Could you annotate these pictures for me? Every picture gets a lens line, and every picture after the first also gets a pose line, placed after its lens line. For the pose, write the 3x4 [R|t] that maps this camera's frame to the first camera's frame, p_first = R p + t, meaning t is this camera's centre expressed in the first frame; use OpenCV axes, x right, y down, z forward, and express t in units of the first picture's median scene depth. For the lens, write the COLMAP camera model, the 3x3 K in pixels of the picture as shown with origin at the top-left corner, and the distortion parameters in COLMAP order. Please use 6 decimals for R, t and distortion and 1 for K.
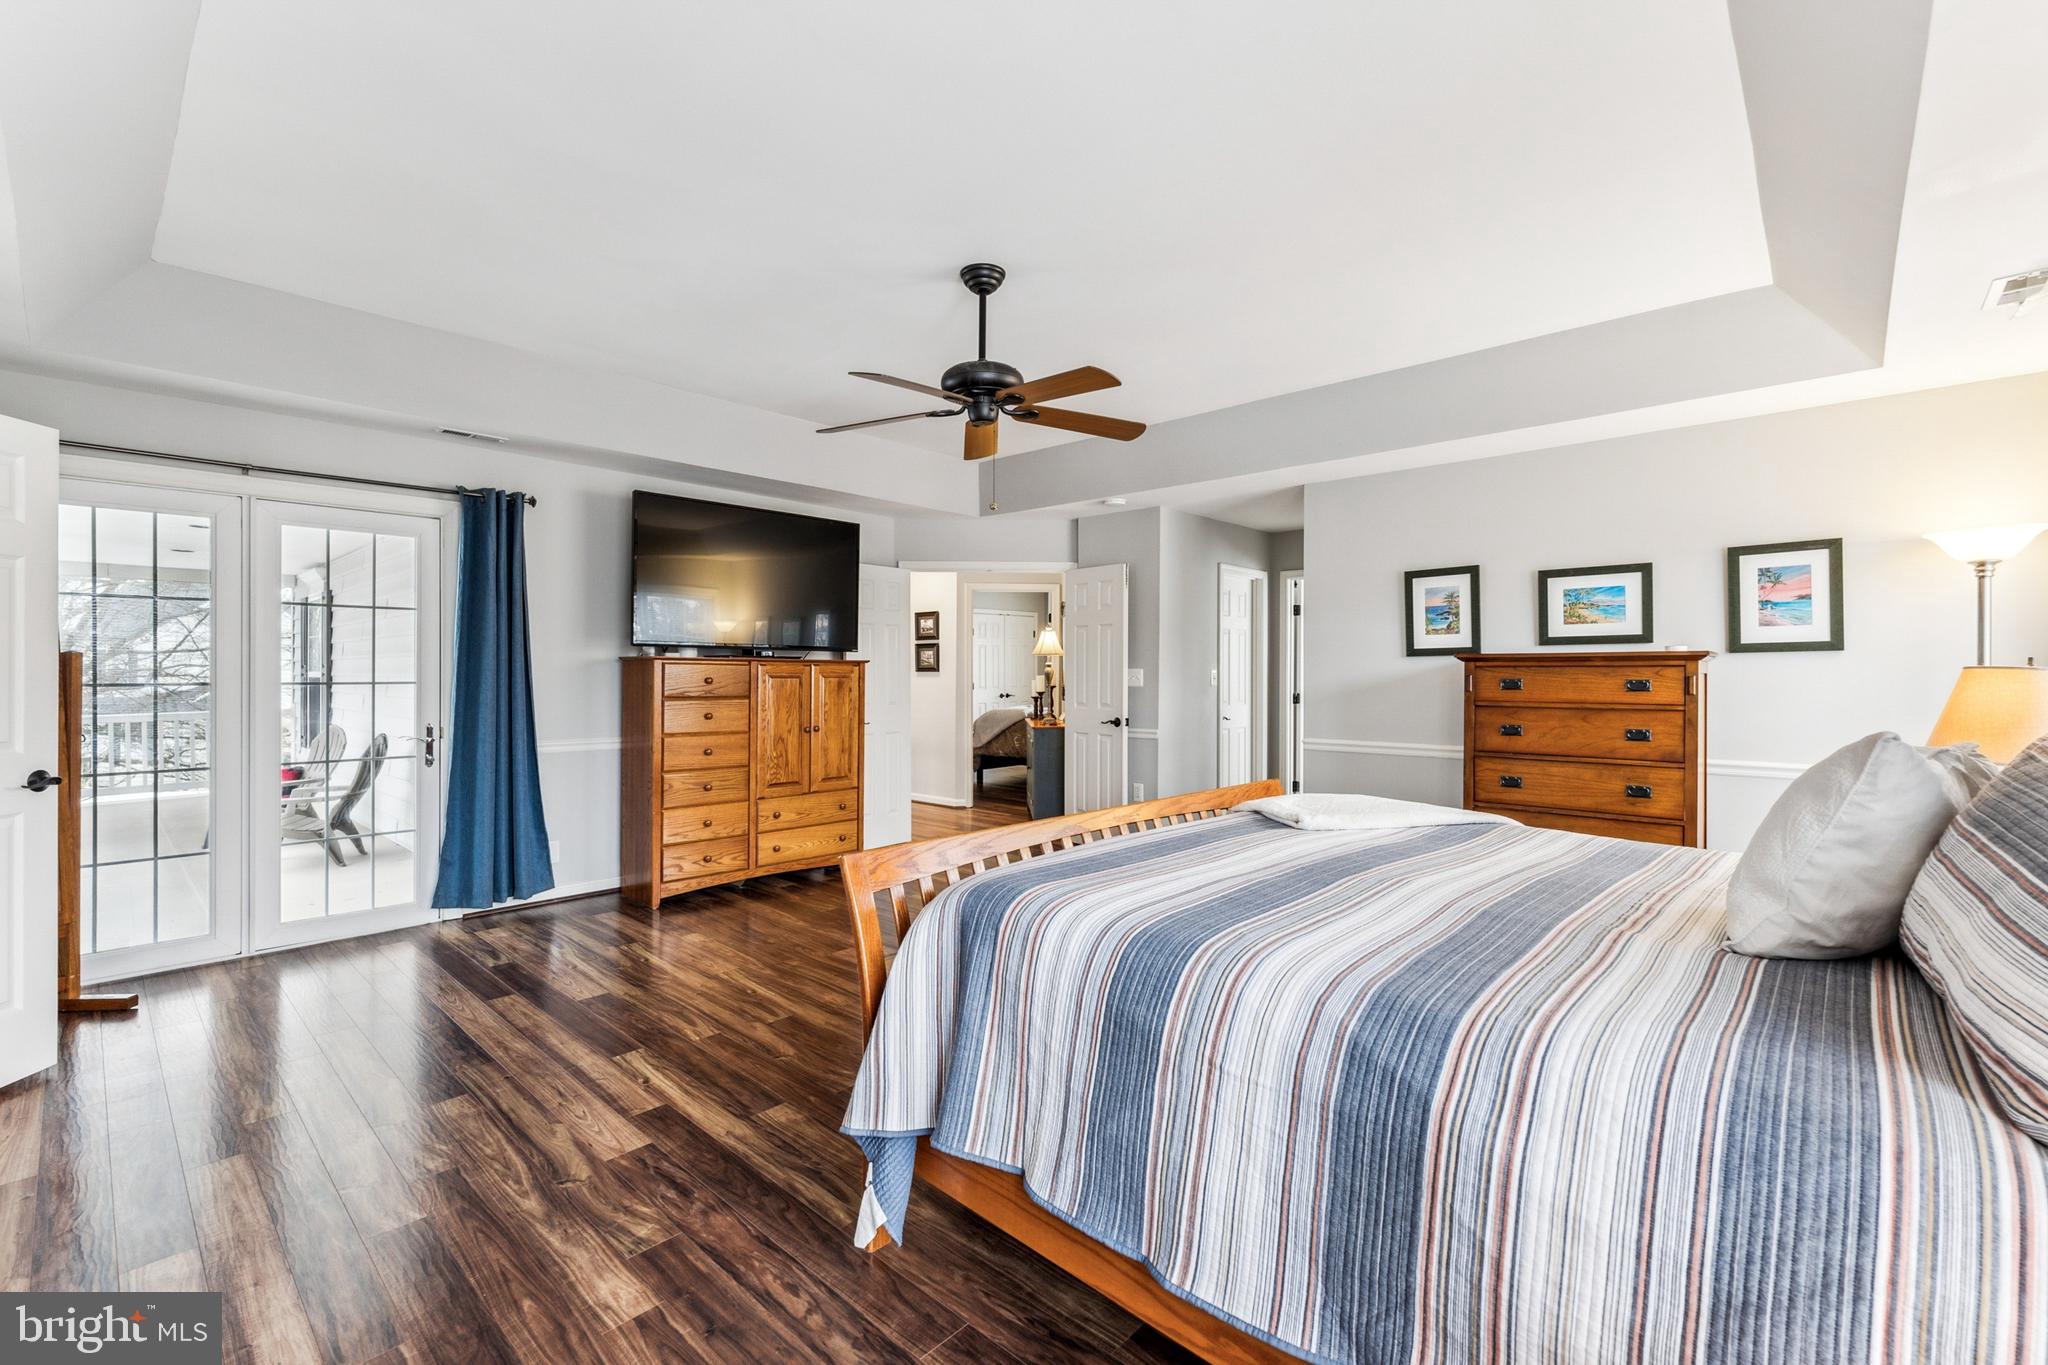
lens RADIAL K [[877.1, 0, 1018.9], [0, 877.1, 678.4], [0, 0, 1]] dist [-0.003816, -0.000953]
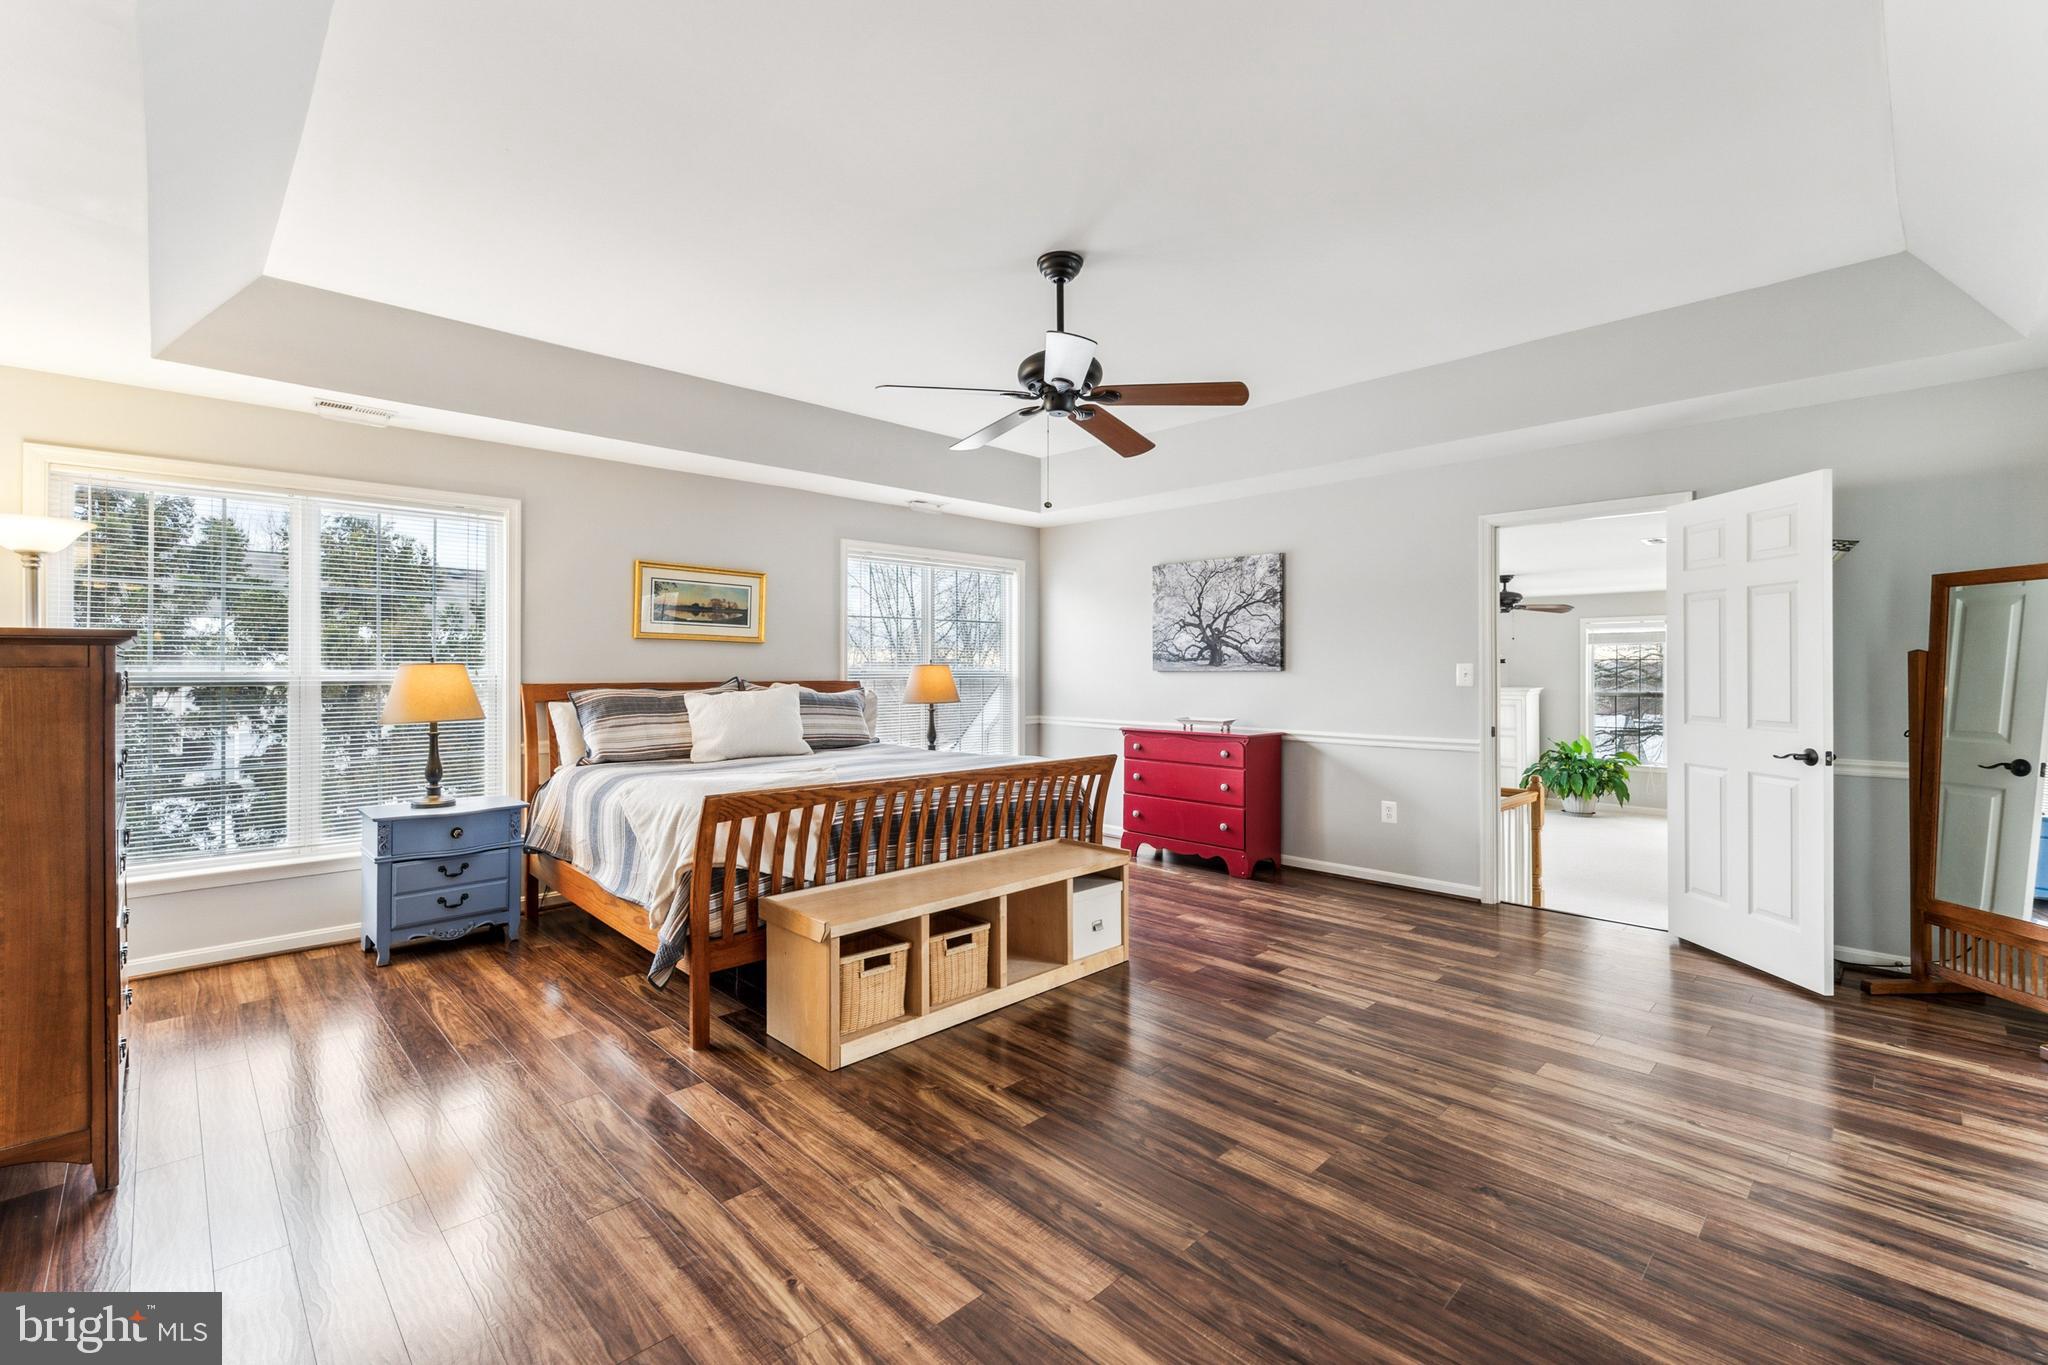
lens RADIAL K [[877.1, 0, 1021.6], [0, 877.1, 676.7], [0, 0, 1]] dist [-0.003816, -0.000953]
pose [[-0.998661, -0.004117, 0.051576, -0.051793], [-0.003732, 0.999965, 0.007548, -0.005725], [-0.051605, 0.007345, -0.998641, 2.089816]]
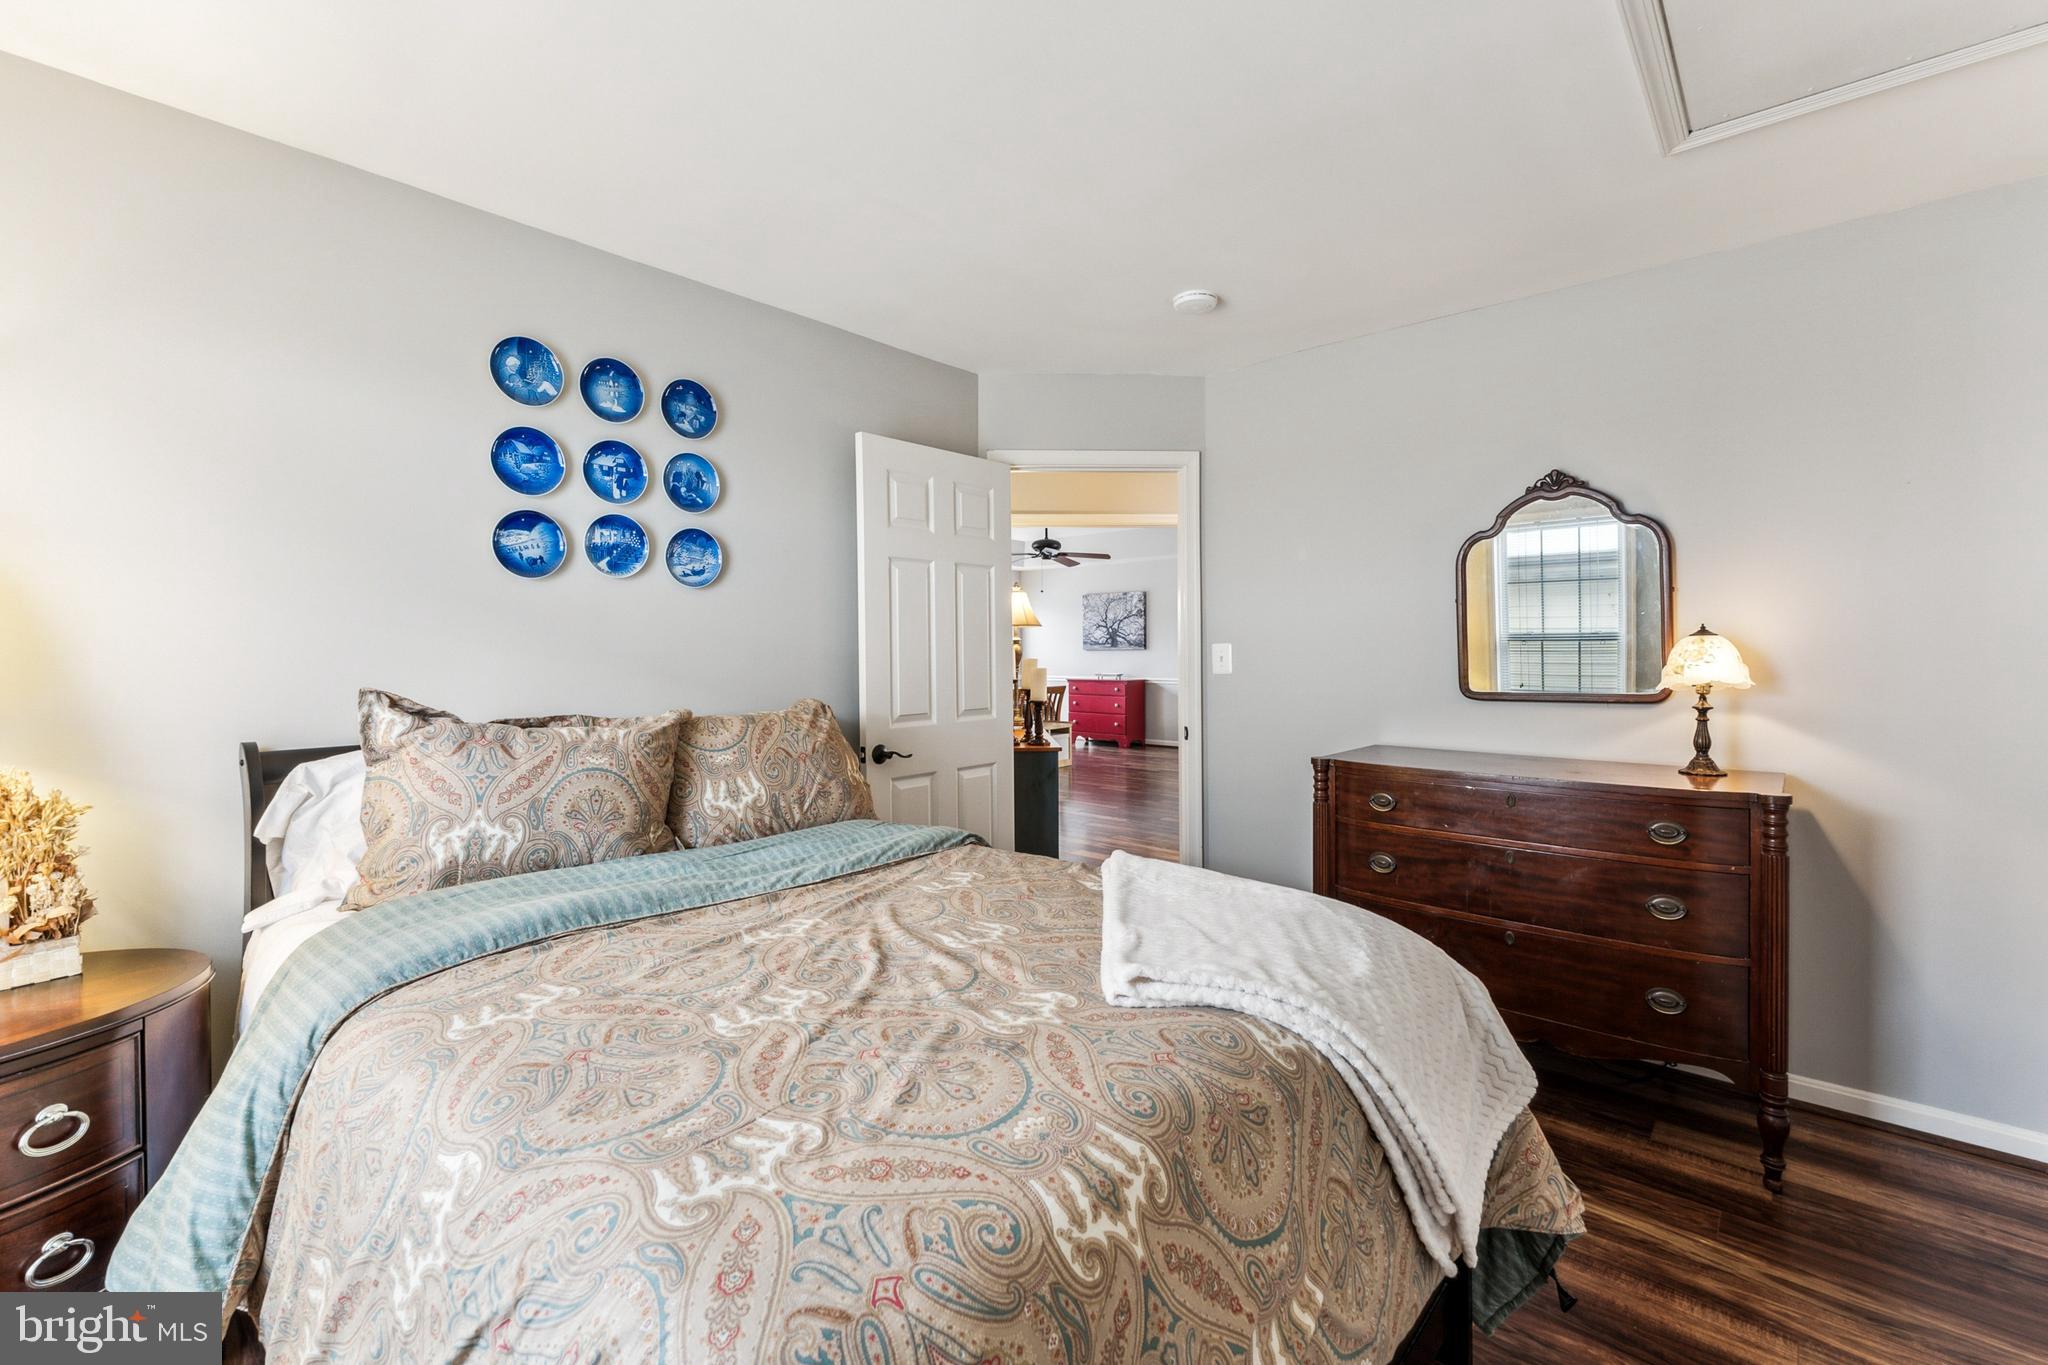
lens RADIAL K [[877.1, 0, 1027.8], [0, 877.1, 665.3], [0, 0, 1]] dist [-0.003816, -0.000953]
pose [[-0.999784, 0.007202, -0.019501, 0.059579], [0.006725, 0.999680, 0.024393, -0.030546], [0.019671, 0.024256, -0.999512, 3.757328]]
